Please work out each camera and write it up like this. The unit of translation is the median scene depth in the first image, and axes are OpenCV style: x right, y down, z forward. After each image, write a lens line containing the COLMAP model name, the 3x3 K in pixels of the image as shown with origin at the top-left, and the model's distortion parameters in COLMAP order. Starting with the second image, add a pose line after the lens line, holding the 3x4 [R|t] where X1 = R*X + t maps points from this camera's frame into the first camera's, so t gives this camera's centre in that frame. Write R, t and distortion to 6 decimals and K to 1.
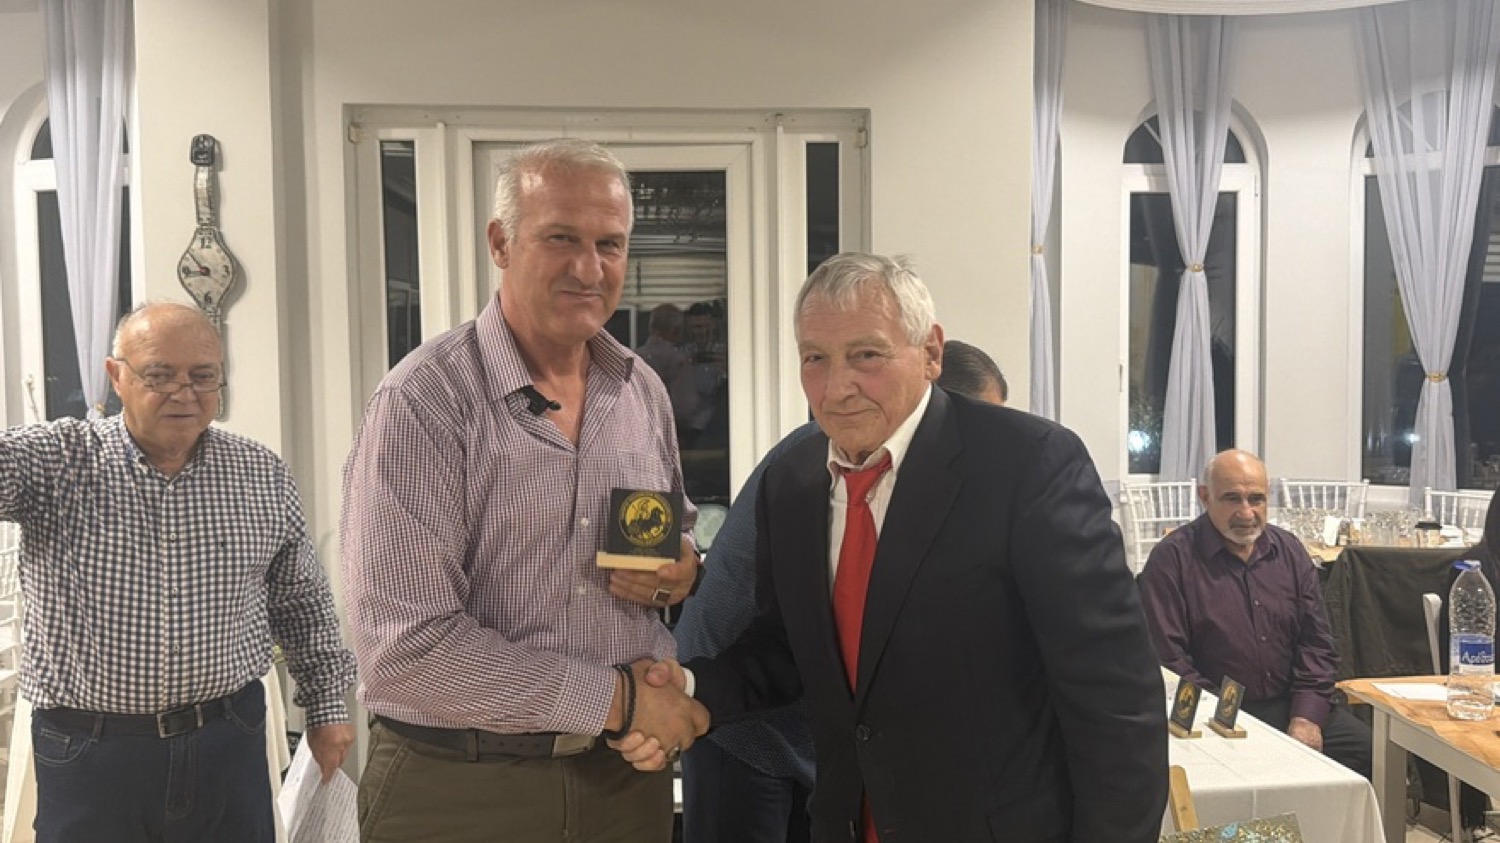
lens RADIAL K [[1284.3, 0, 753.2], [0, 1284.3, 417.7], [0, 0, 1]] dist [0.111762, -0.203246]
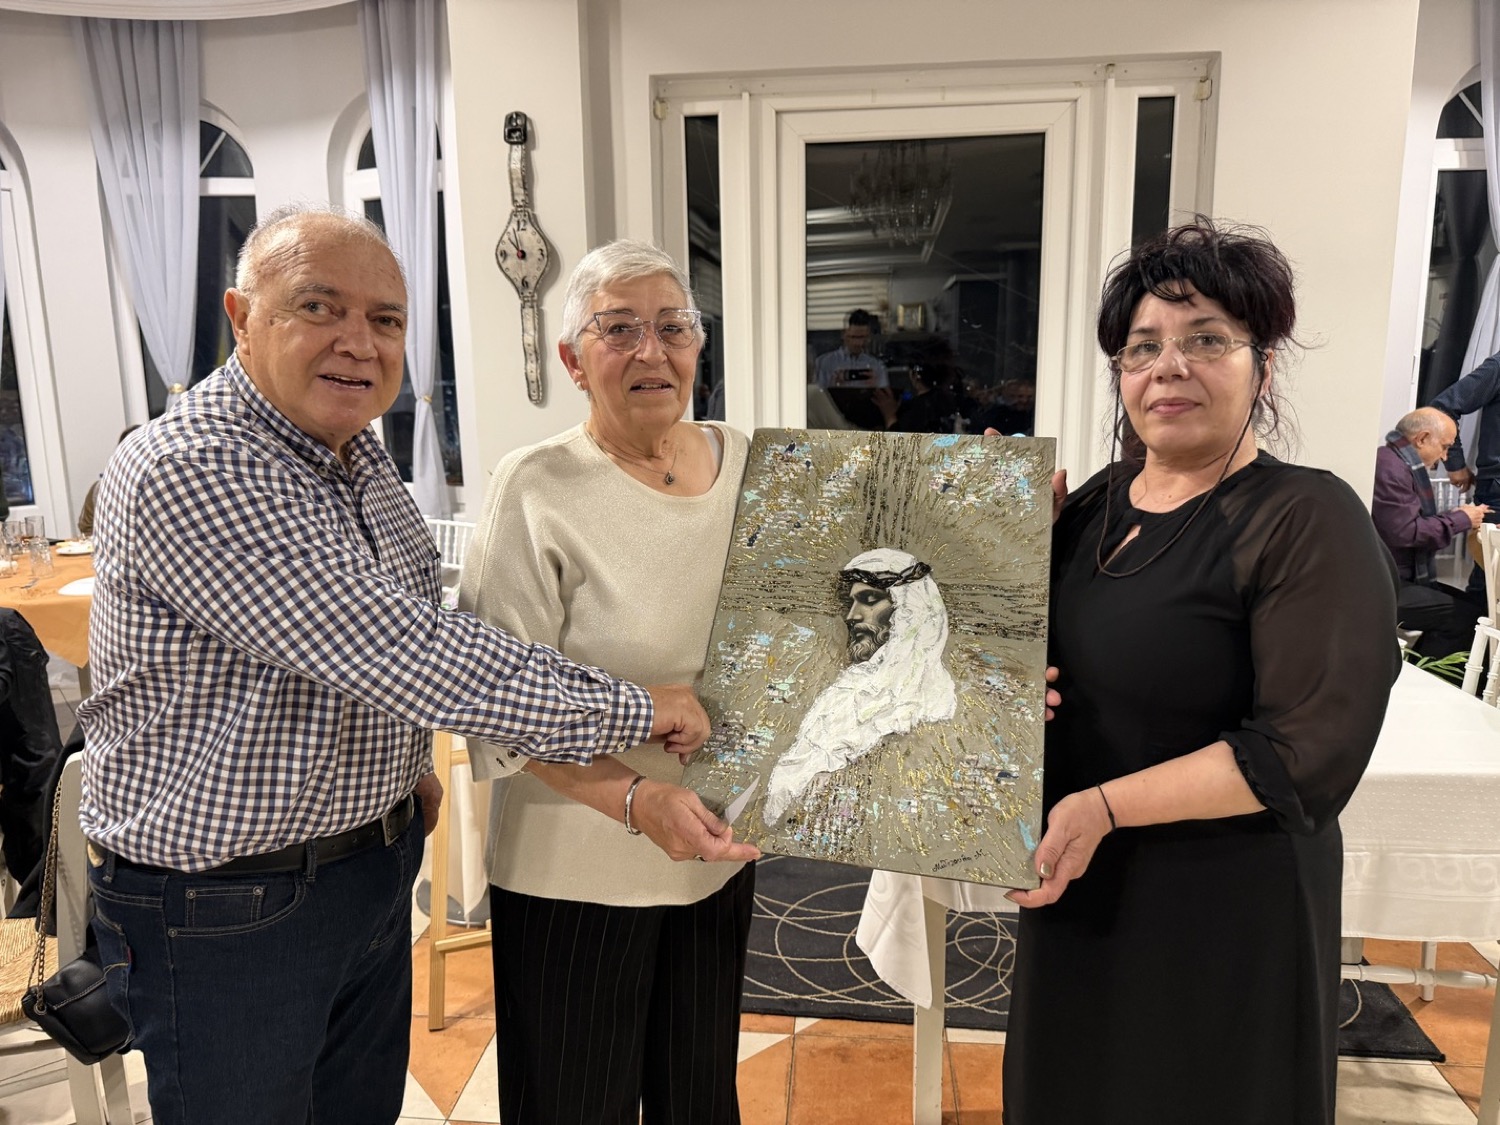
lens RADIAL K [[1066.0, 0, 744.4], [0, 1066.0, 569.4], [0, 0, 1]] dist [0.018179, -0.029369]
pose [[0.985371, 0.025049, -0.168574, -0.098724], [-0.002490, 0.991150, 0.132721, 0.017236], [0.170407, -0.130359, 0.976713, 0.179115]]
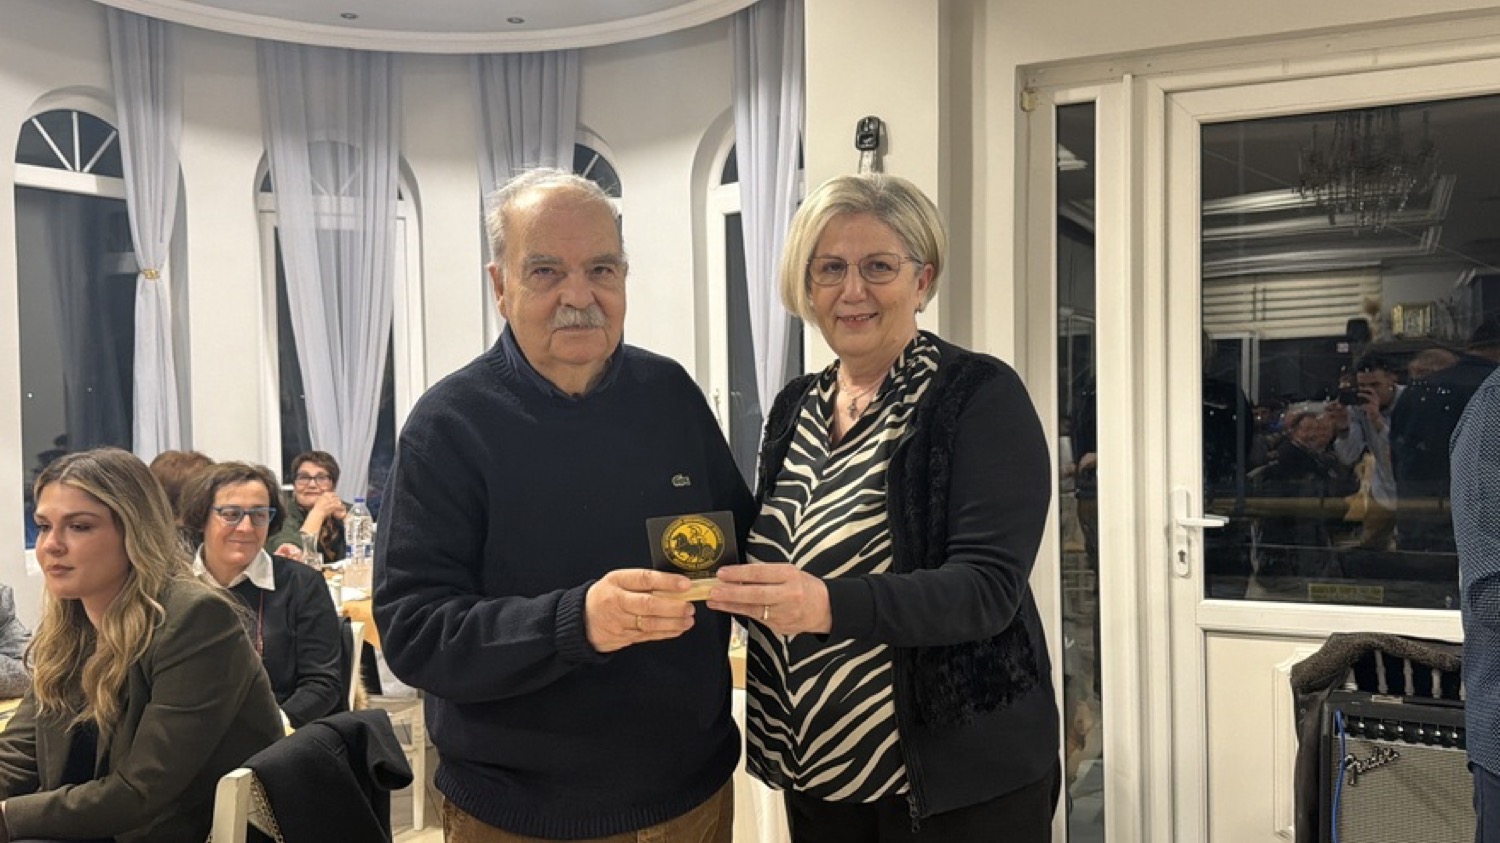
lens RADIAL K [[1284.3, 0, 734.6], [0, 1284.3, 450.1], [0, 0, 1]] dist [0.111762, -0.203246]
pose [[0.872807, 0.013706, -0.487874, -0.046840], [-0.018242, 0.999823, -0.004546, 0.025753], [0.487725, 0.012867, 0.872903, 0.136003]]
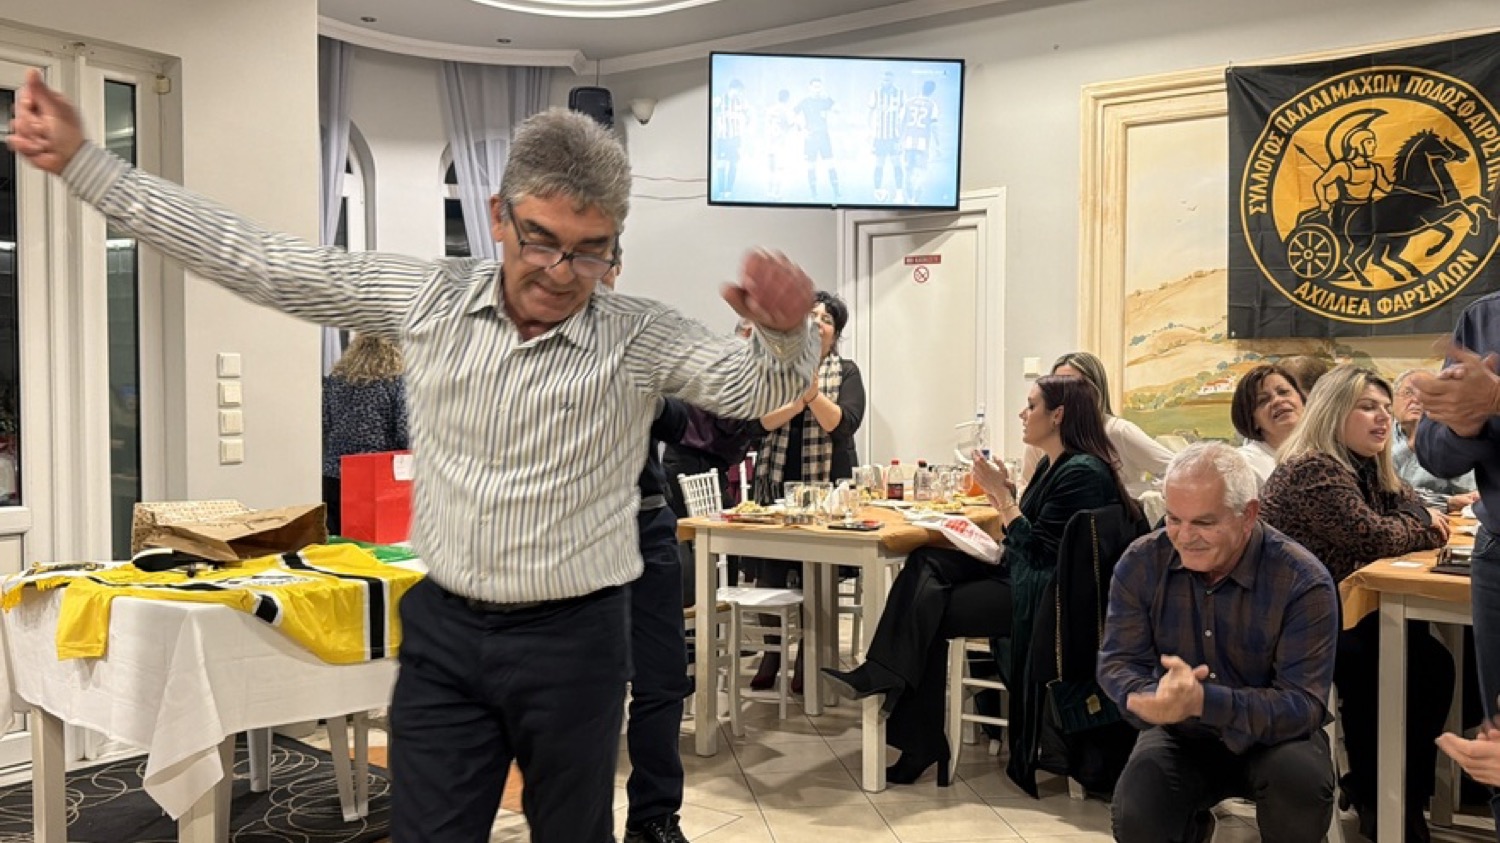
lens RADIAL K [[1284.3, 0, 779.8], [0, 1284.3, 425.6], [0, 0, 1]] dist [0.111762, -0.203246]
pose [[0.629105, -0.009066, 0.777267, -0.414053], [0.033882, 0.999301, -0.015768, 0.085231], [-0.776581, 0.036255, 0.628973, -0.010991]]
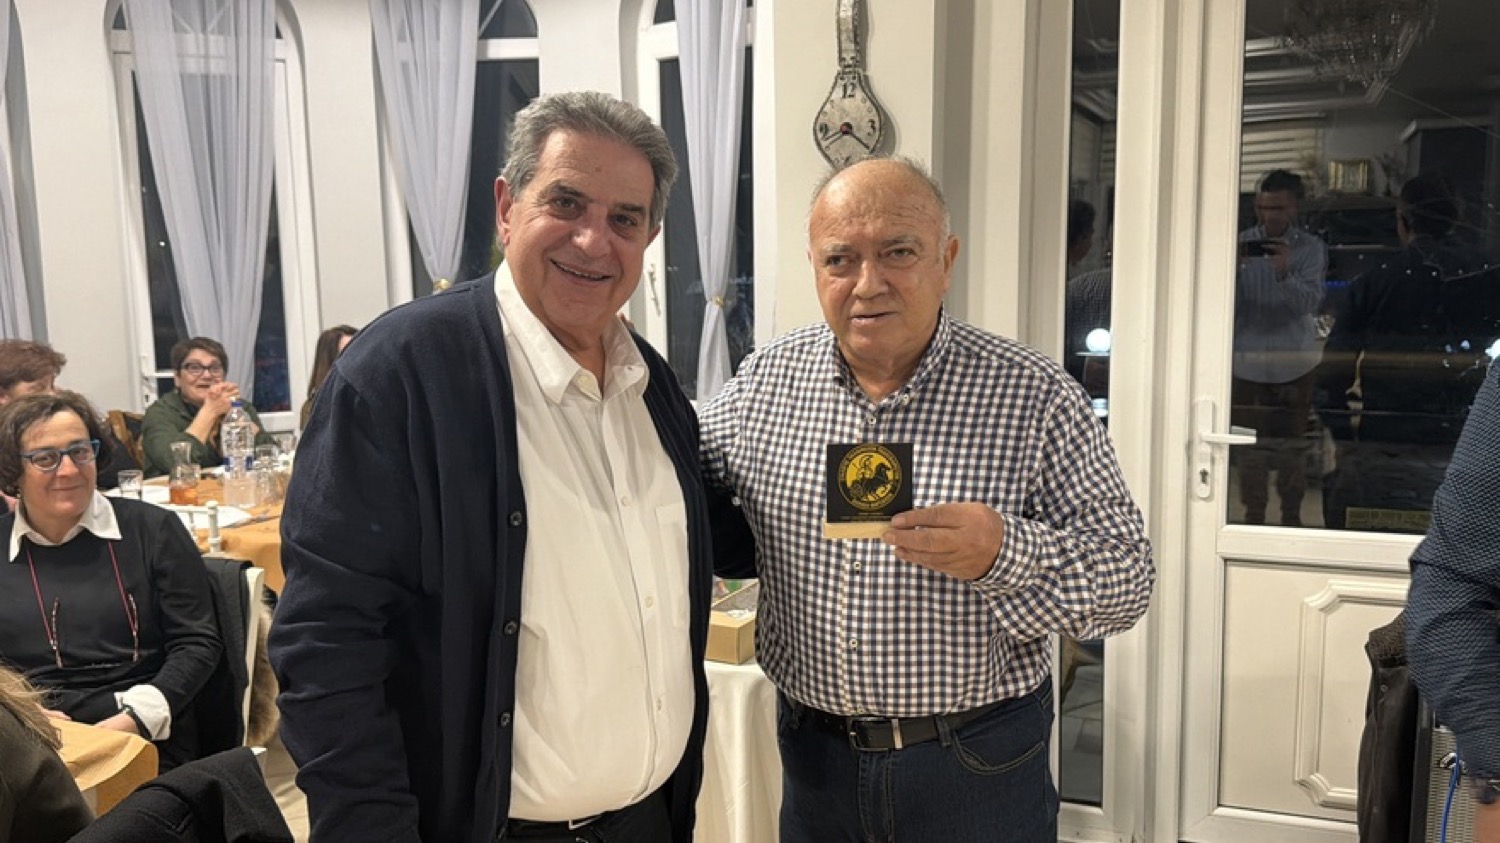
lens RADIAL K [[1284.3, 0, 729.8], [0, 1284.3, 441.4], [0, 0, 1]] dist [0.111762, -0.203246]
pose [[0.901176, 0.059969, -0.429285, -0.132082], [-0.016858, 0.994483, 0.103535, -0.005419], [0.433125, -0.086066, 0.897215, 0.245303]]
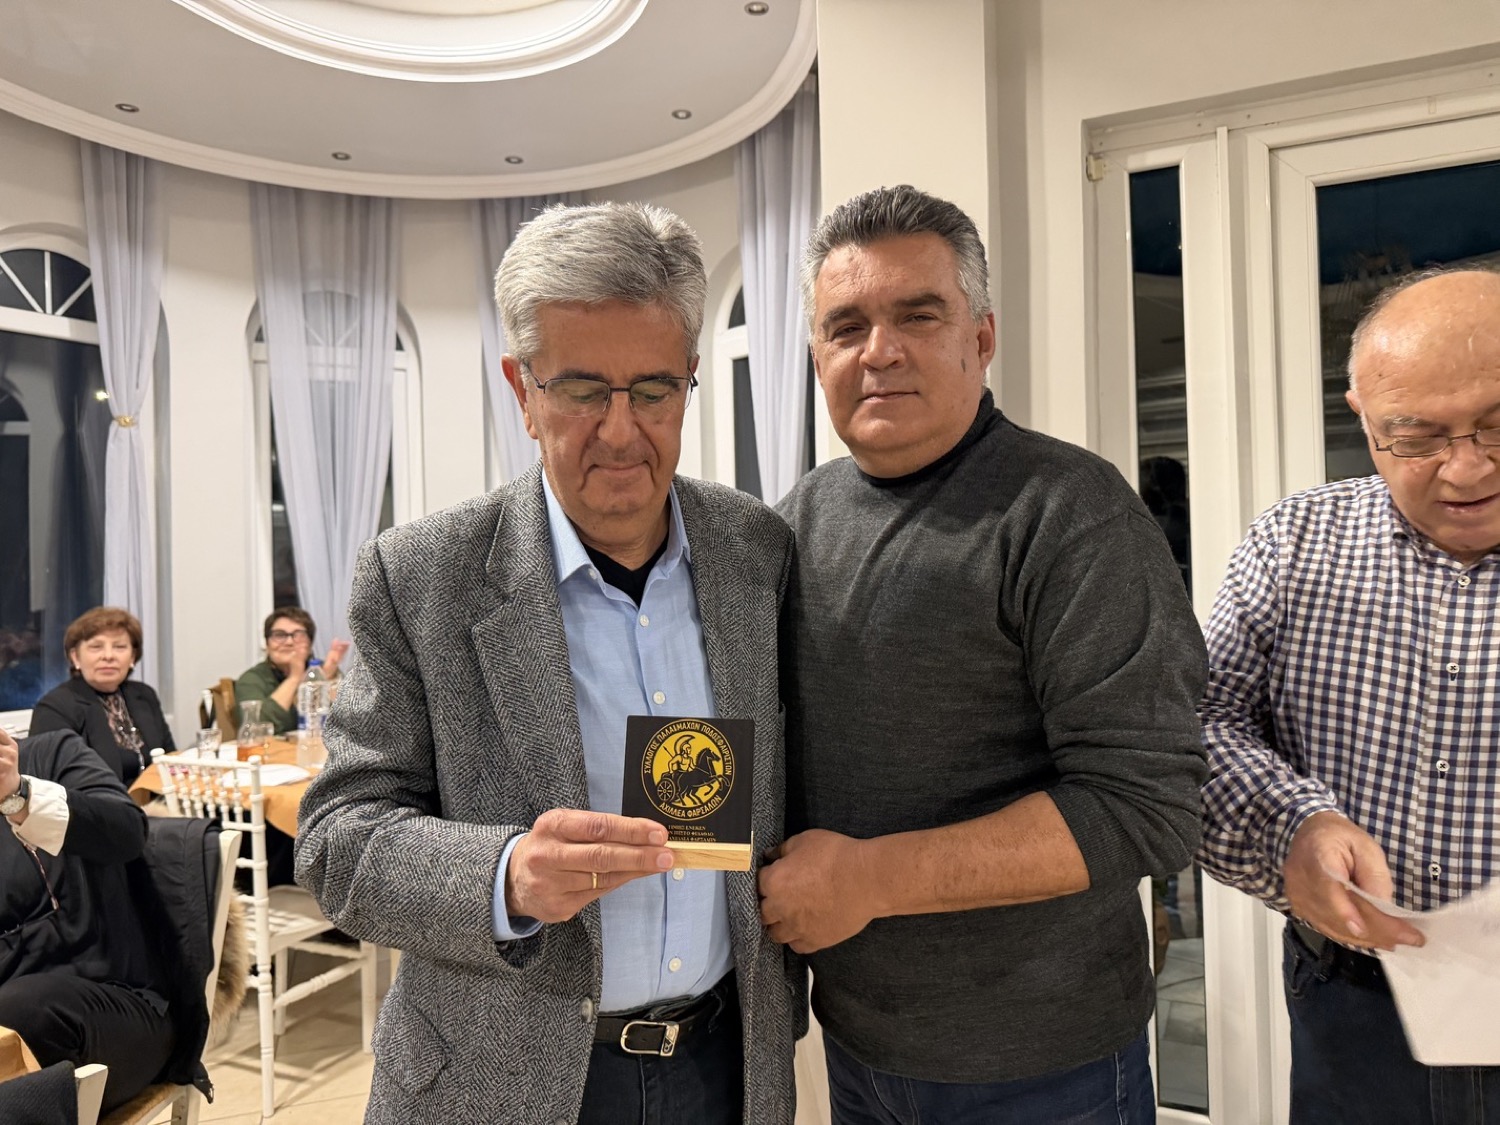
lens RADIAL K [[1066.0, 0, 750.8], [0, 1066.0, 561.9], [0, 0, 1]] dist [0.018179, -0.029369]
pose [[0.872268, -0.013836, -0.488833, -0.184184], [-0.013614, 0.998525, -0.052556, 0.031808], [0.488839, 0.052498, 0.870793, 0.400401]]
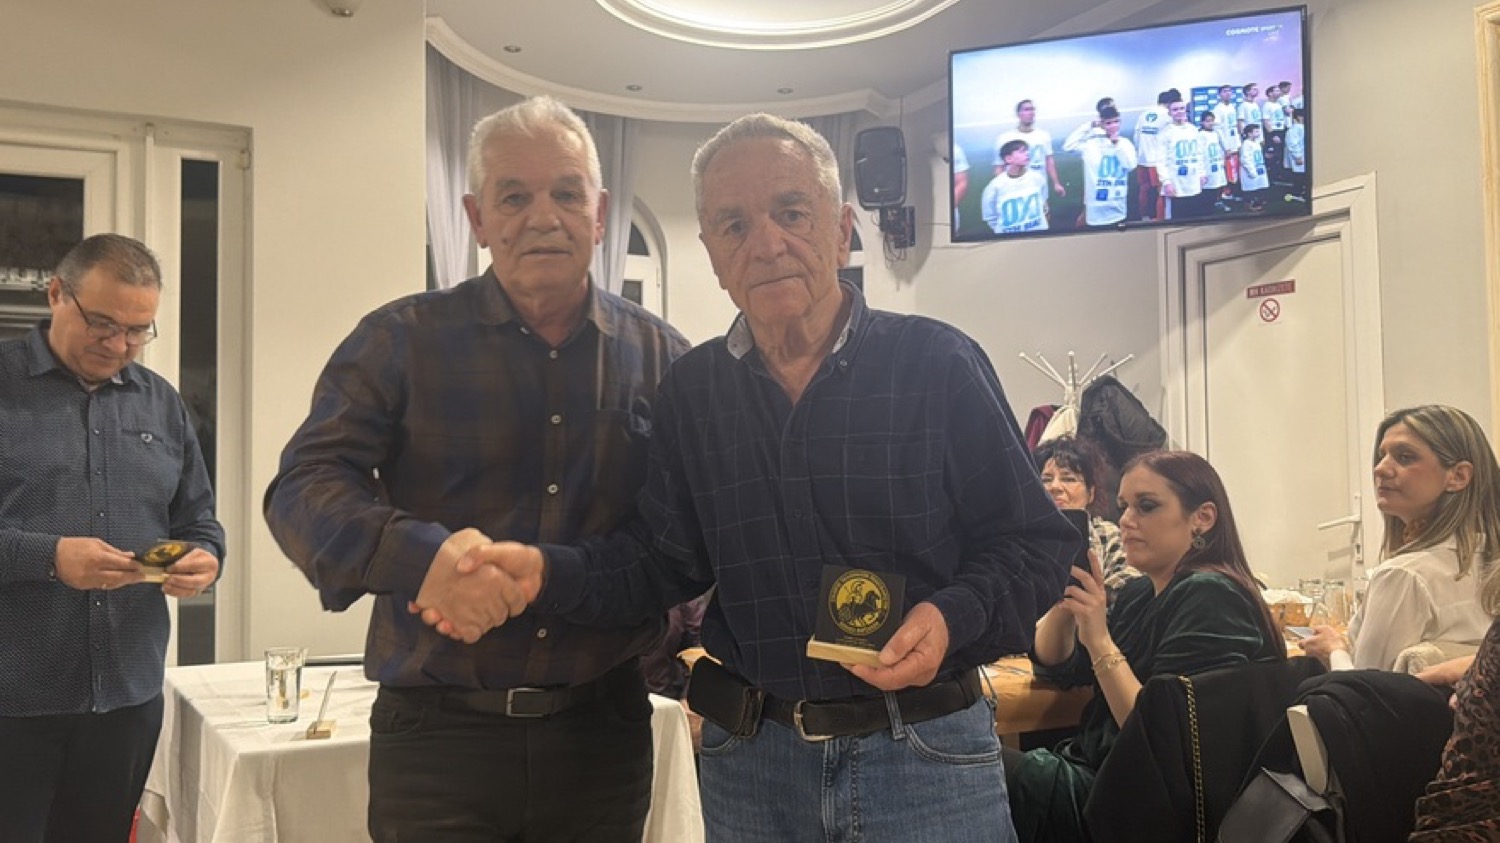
lens RADIAL K [[1284.3, 0, 744.6], [0, 1284.3, 418.4], [0, 0, 1]] dist [0.111762, -0.203246]
pose [[0.921951, 0.024444, 0.386534, 0.058437], [0.019644, 0.993771, -0.109698, 0.088386], [-0.386808, 0.108729, 0.915728, -0.005159]]
